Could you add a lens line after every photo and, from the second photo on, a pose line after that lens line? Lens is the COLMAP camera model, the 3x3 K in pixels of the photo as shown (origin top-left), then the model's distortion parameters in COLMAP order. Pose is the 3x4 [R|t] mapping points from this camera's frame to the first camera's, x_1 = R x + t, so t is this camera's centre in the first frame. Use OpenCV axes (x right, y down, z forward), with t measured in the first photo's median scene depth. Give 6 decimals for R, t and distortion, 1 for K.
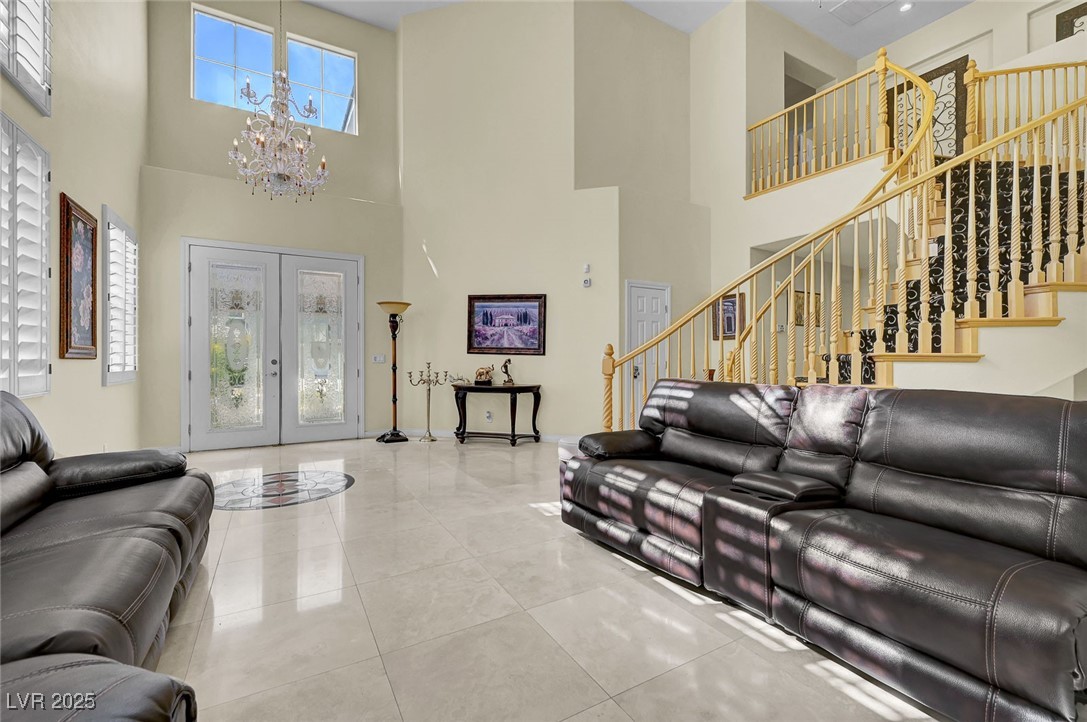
lens RADIAL K [[467.3, 0, 553.3], [0, 467.3, 359.7], [0, 0, 1]] dist [0.000039, 0.000695]
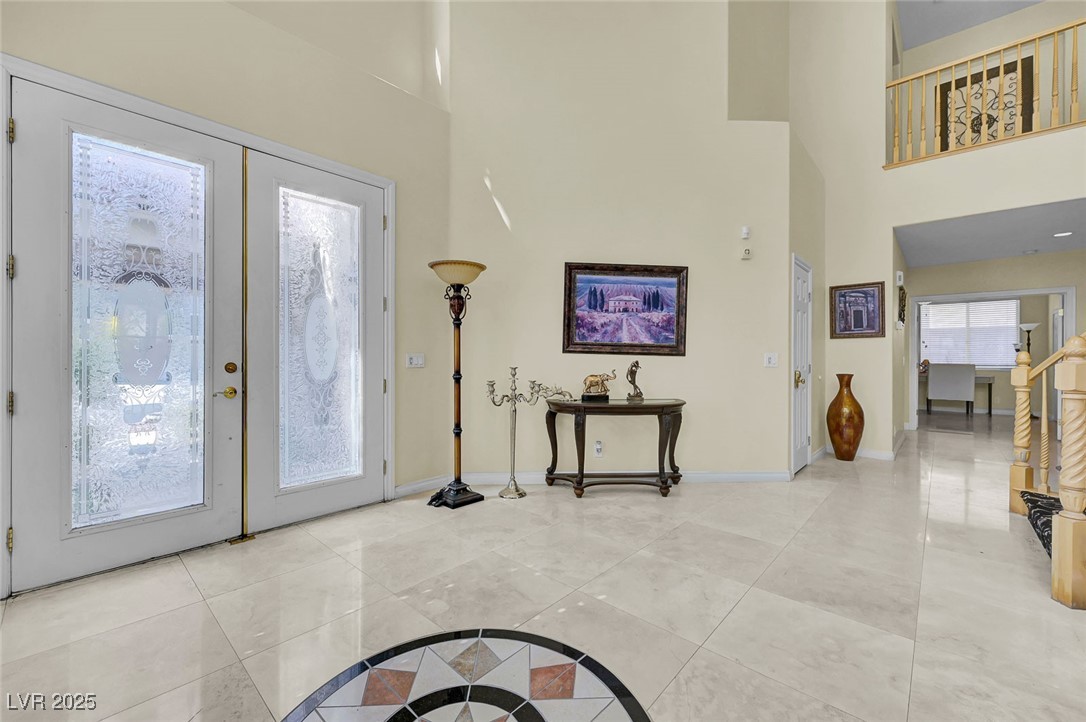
lens RADIAL K [[432.8, 0, 536.2], [0, 432.8, 358.9], [0, 0, 1]] dist [-0.001367, 0.001313]
pose [[0.952223, 0.002369, 0.305395, -0.412129], [-0.003349, 0.999991, 0.002688, -0.006221], [-0.305386, -0.003582, 0.952222, 0.454218]]
